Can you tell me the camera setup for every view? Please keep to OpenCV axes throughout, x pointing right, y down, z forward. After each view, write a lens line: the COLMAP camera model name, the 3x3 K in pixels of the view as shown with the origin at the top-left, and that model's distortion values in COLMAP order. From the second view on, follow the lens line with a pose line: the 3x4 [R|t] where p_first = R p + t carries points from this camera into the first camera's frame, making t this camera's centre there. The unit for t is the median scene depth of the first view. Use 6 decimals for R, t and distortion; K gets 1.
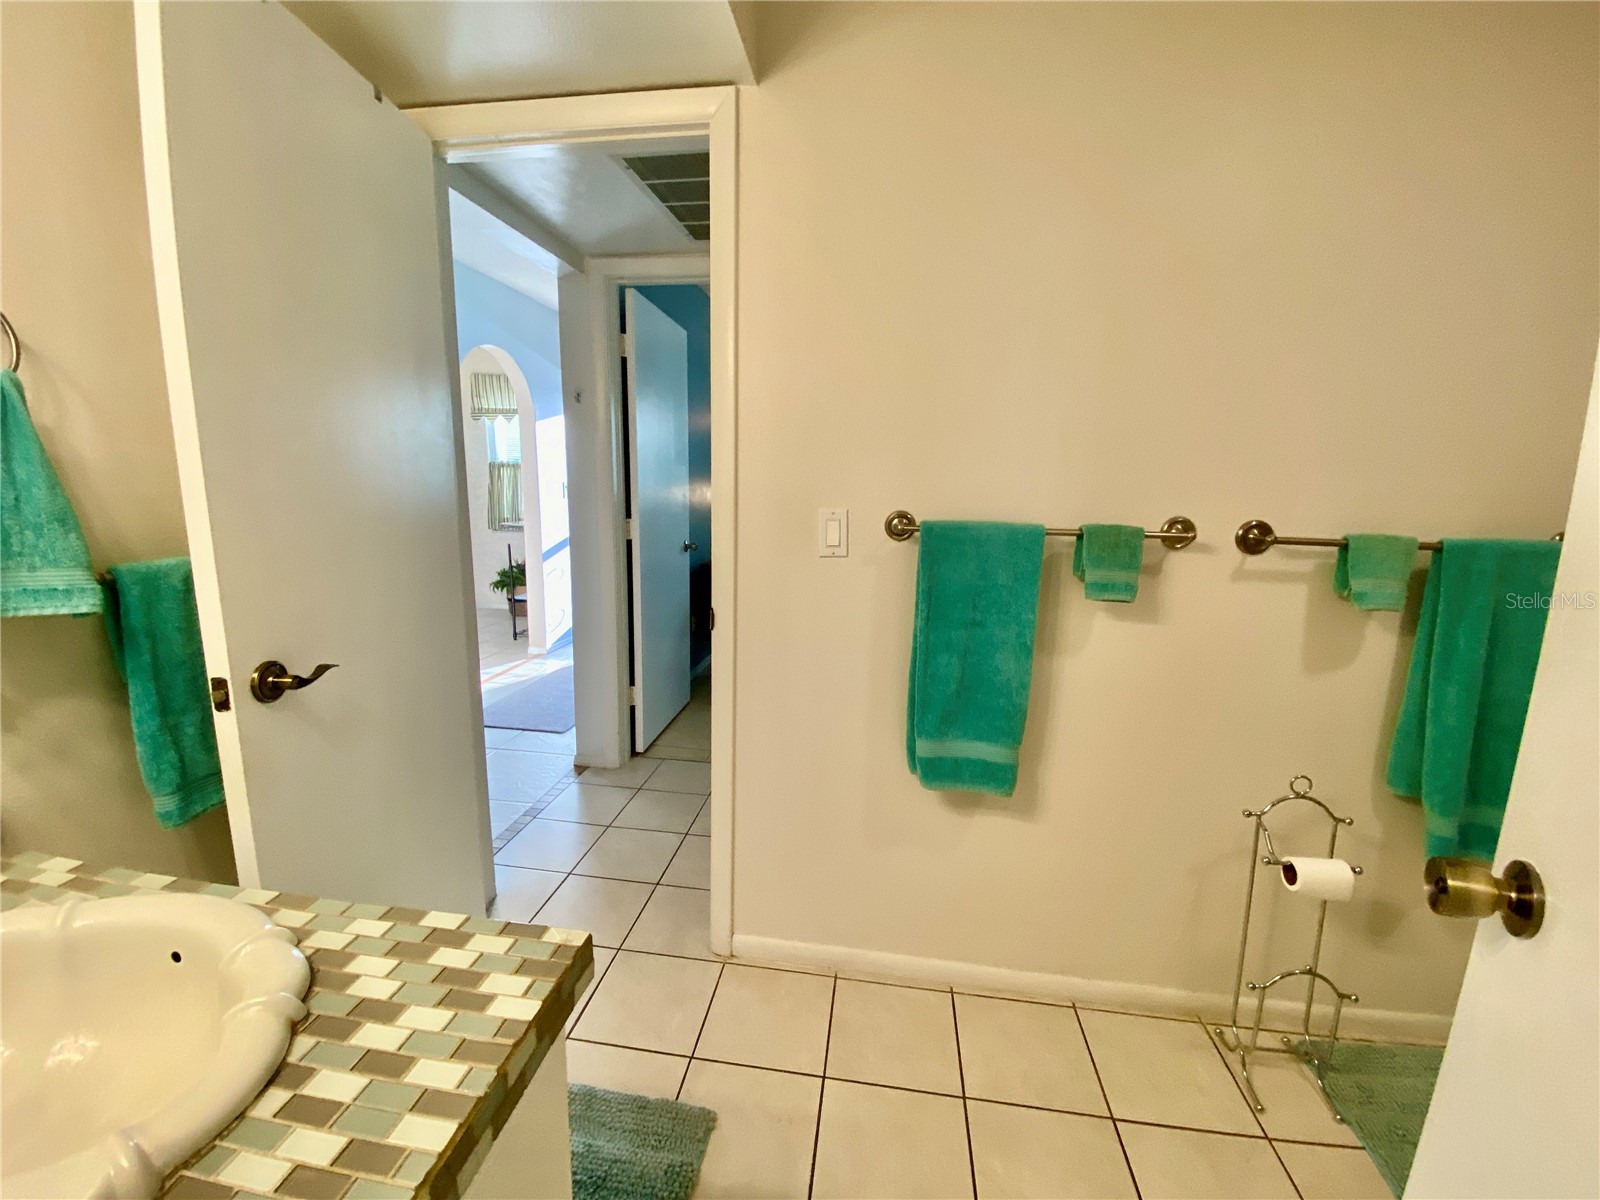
lens RADIAL K [[649.8, 0, 791.7], [0, 649.8, 596.2], [0, 0, 1]] dist [0.049946, -0.031600]
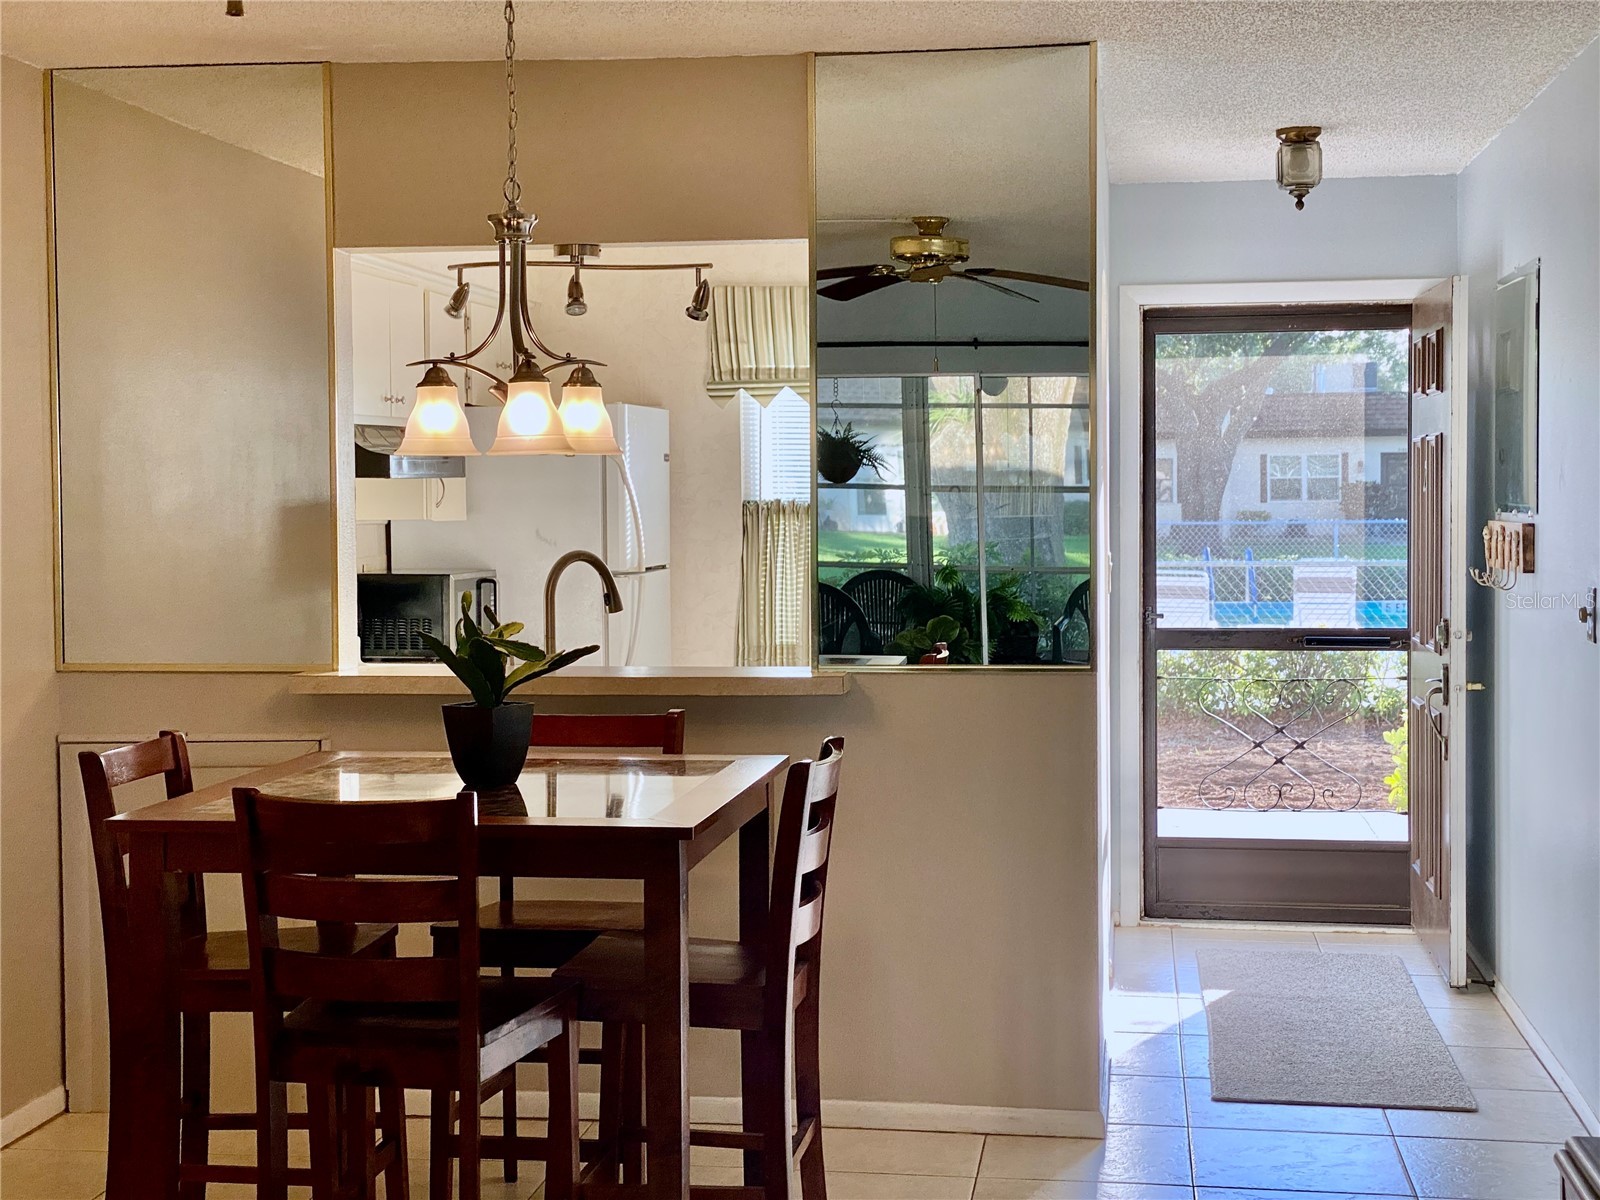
lens RADIAL K [[2398.7, 0, 804.6], [0, 2398.7, 571.8], [0, 0, 1]] dist [0.167888, -0.018096]
pose [[0.999530, -0.029809, 0.007209, -0.447289], [0.030504, 0.990609, -0.133281, 0.027246], [-0.003169, 0.133438, 0.991052, -0.409607]]
